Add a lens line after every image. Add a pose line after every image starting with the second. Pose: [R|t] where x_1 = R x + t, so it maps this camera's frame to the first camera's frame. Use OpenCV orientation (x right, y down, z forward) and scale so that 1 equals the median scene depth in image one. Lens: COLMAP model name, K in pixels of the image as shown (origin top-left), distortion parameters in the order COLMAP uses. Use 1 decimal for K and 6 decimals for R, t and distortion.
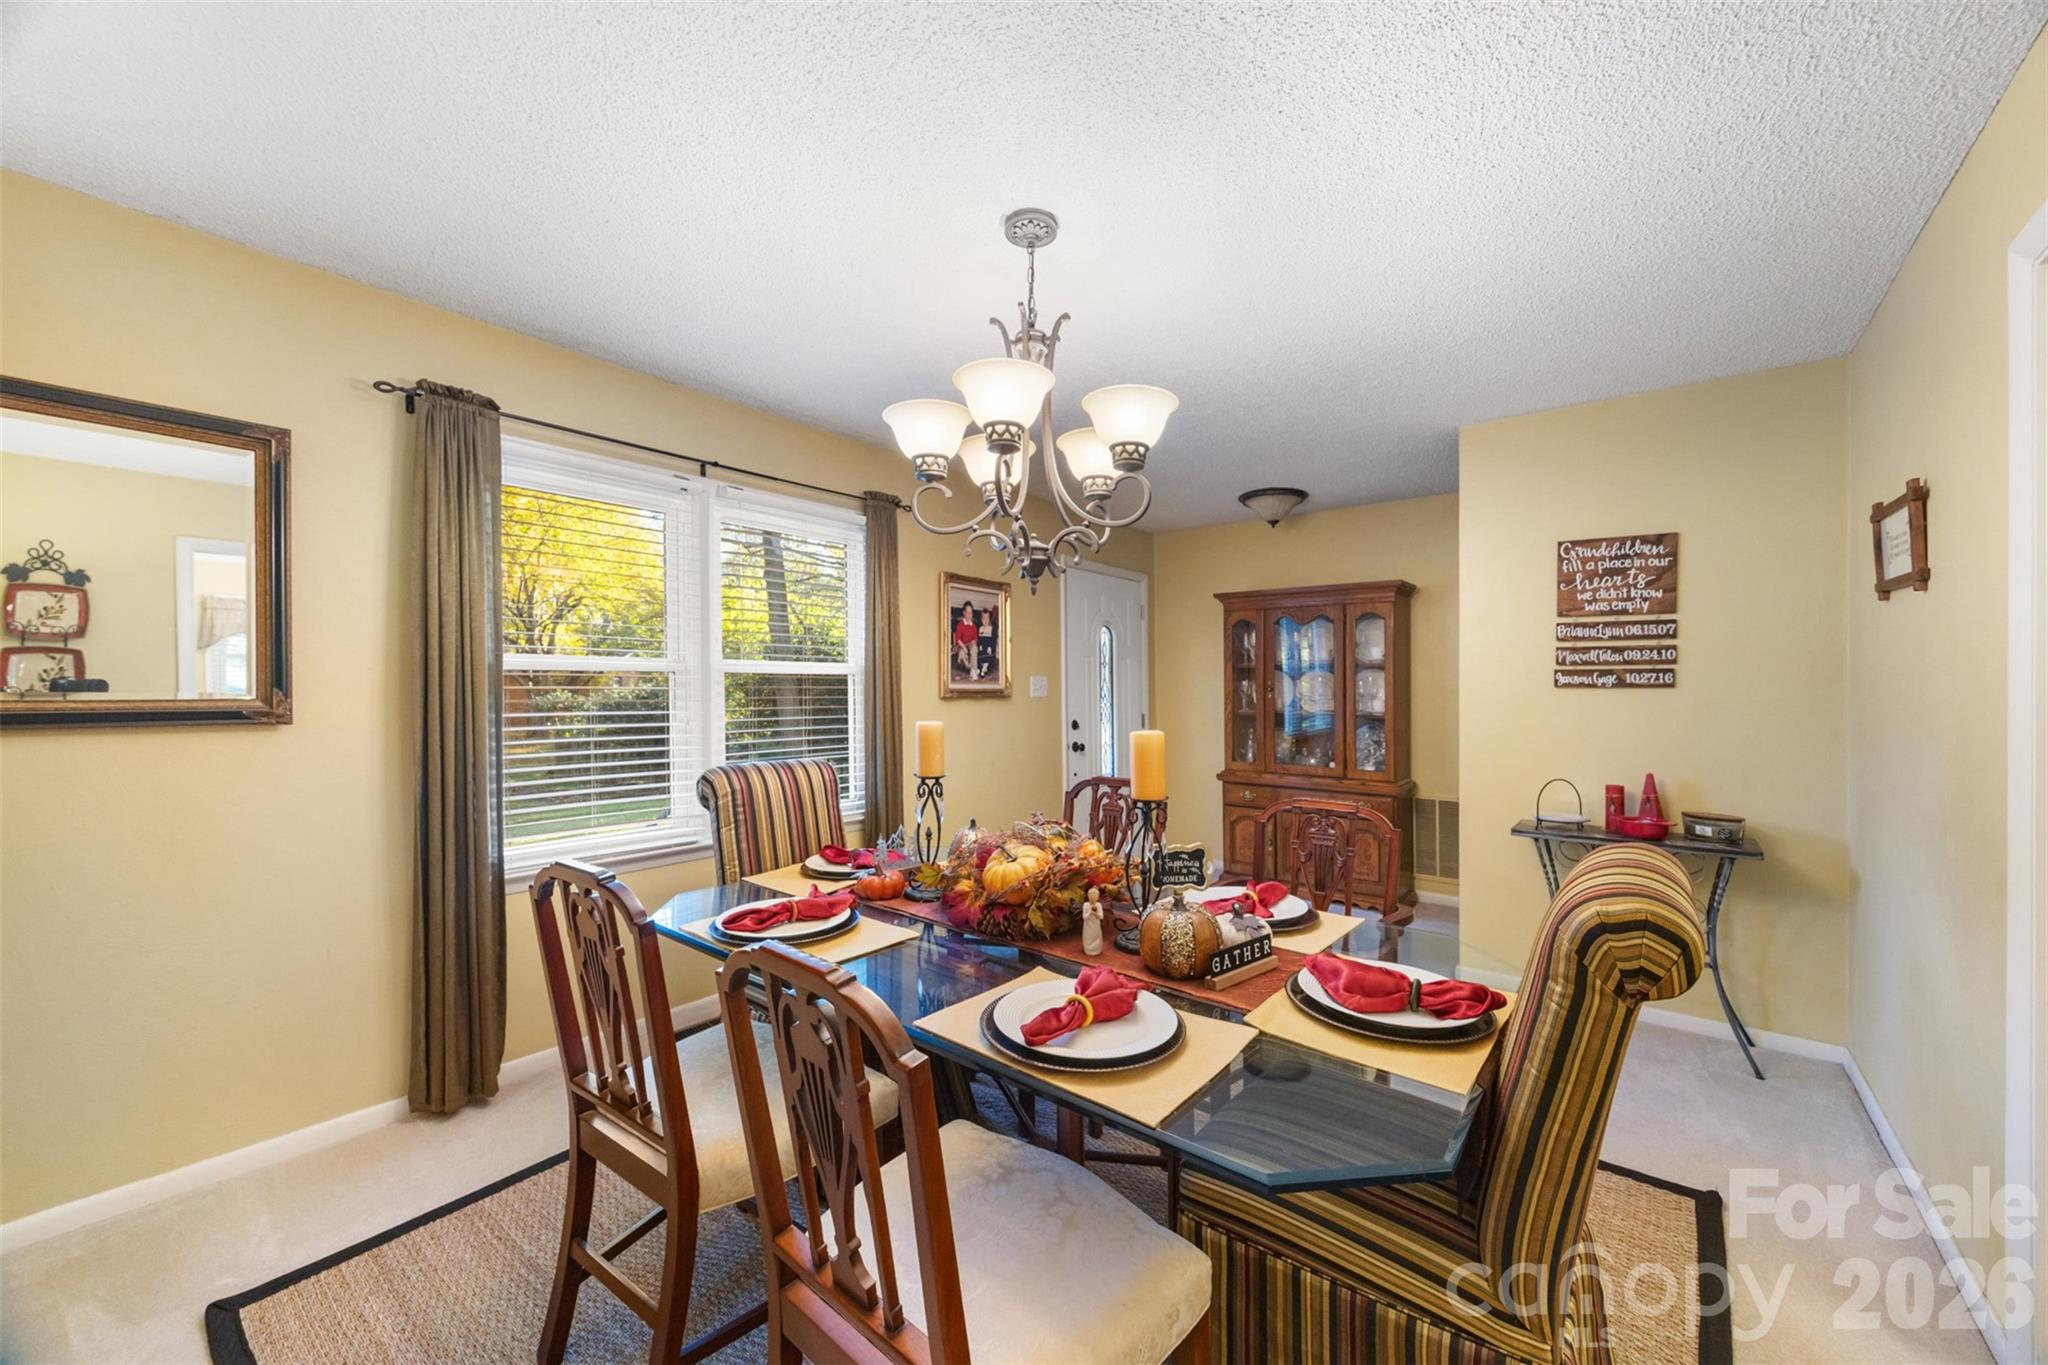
lens RADIAL K [[771.6, 0, 1034.2], [0, 771.6, 684.2], [0, 0, 1]] dist [-0.005175, 0.000208]
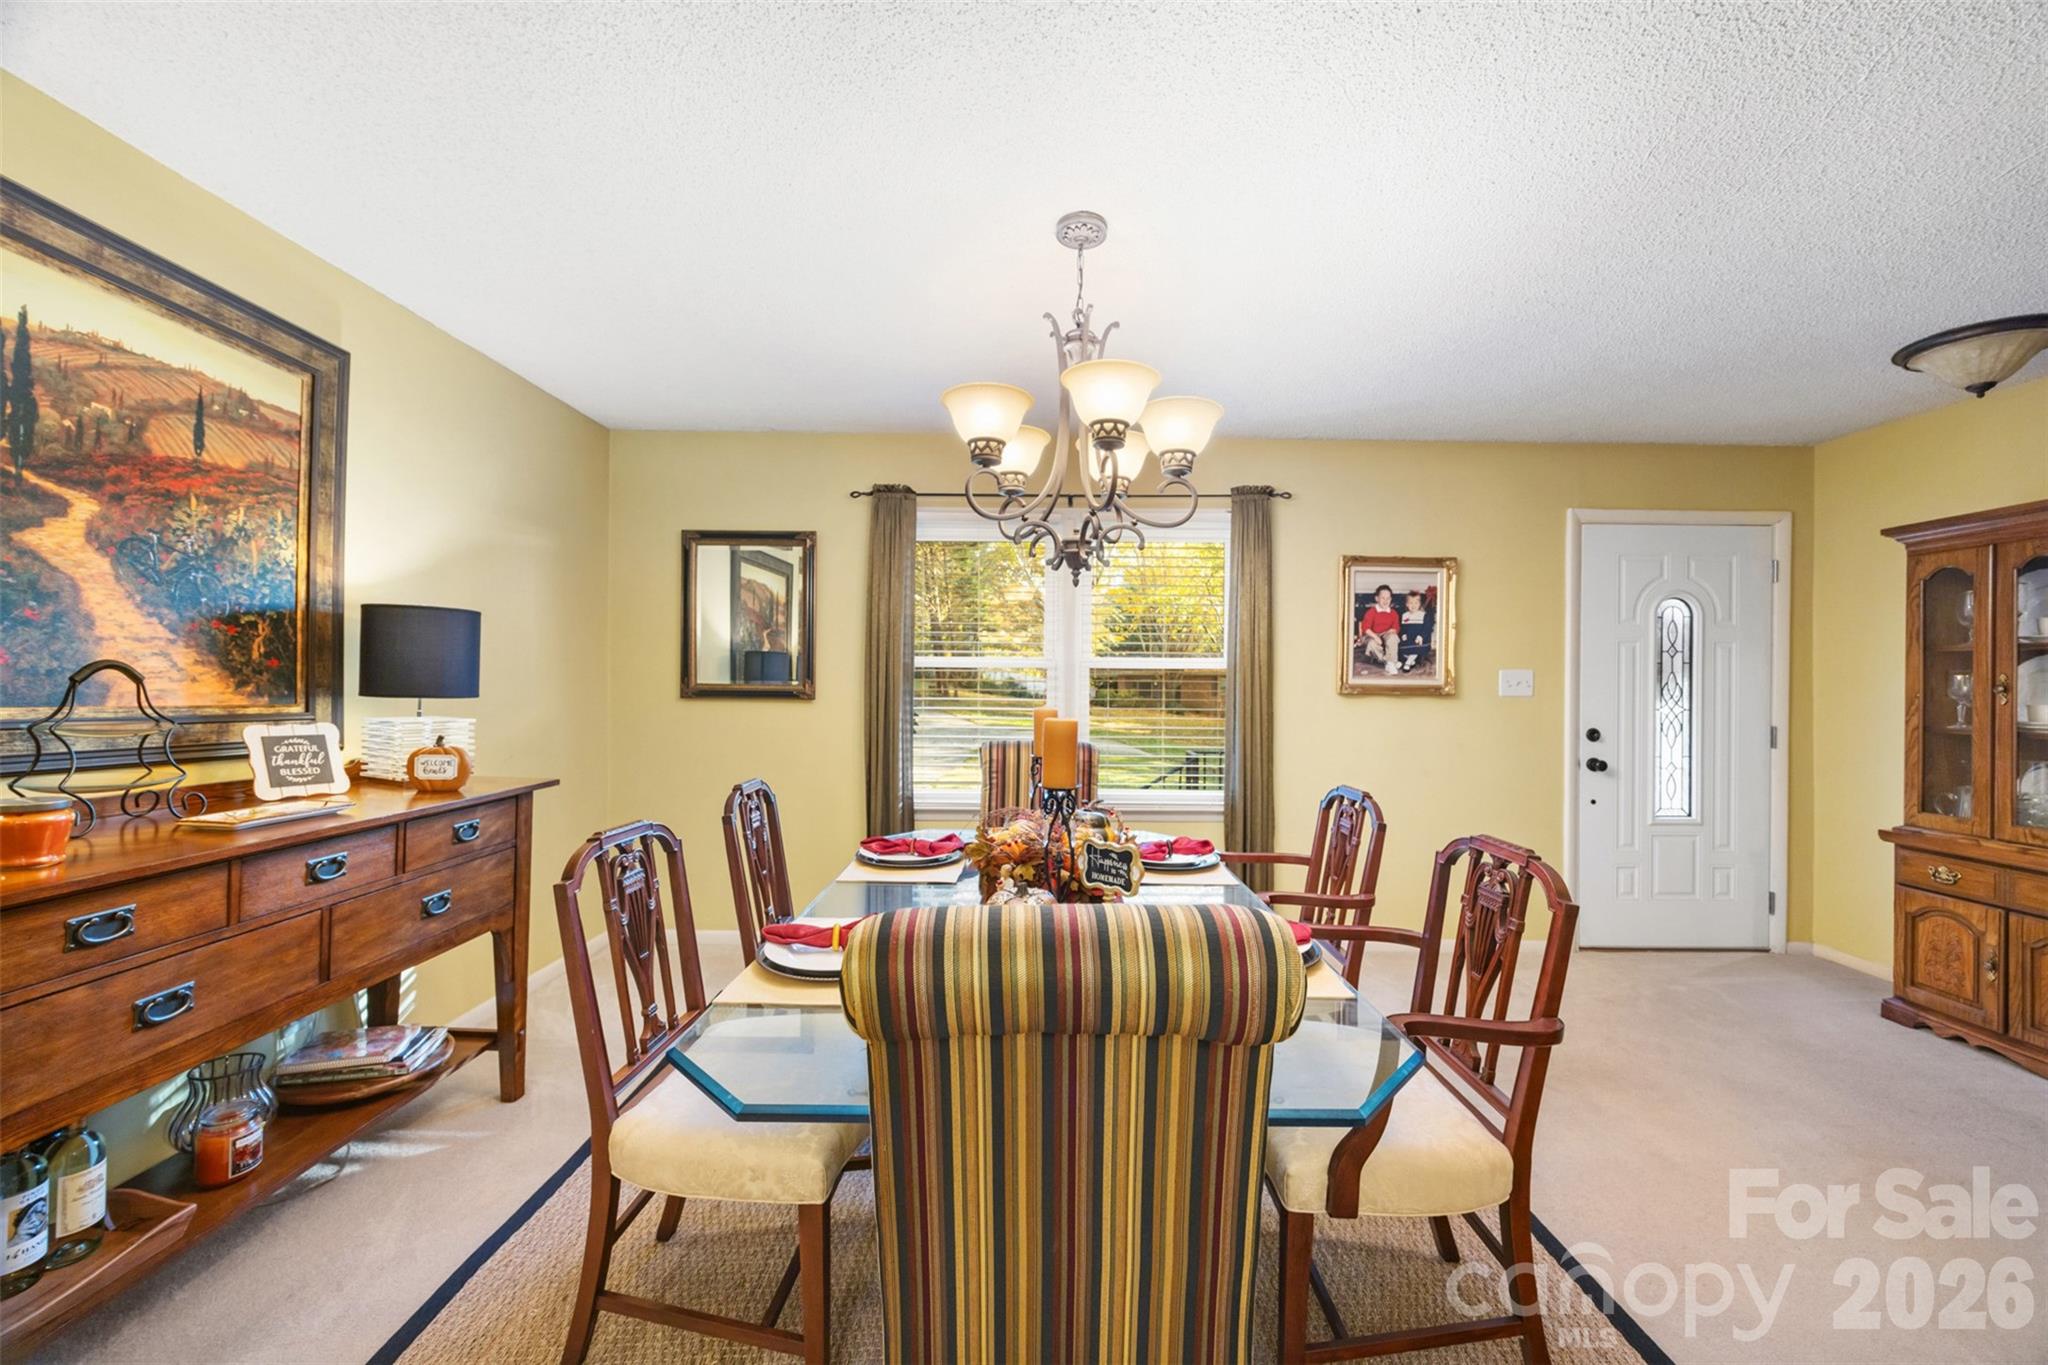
lens RADIAL K [[771.6, 0, 1031.1], [0, 771.6, 689.5], [0, 0, 1]] dist [-0.005175, 0.000208]
pose [[0.629440, 0.008258, -0.777005, 0.334585], [-0.004044, 0.999965, 0.007351, 0.006528], [0.777039, -0.001485, 0.629451, 0.132963]]
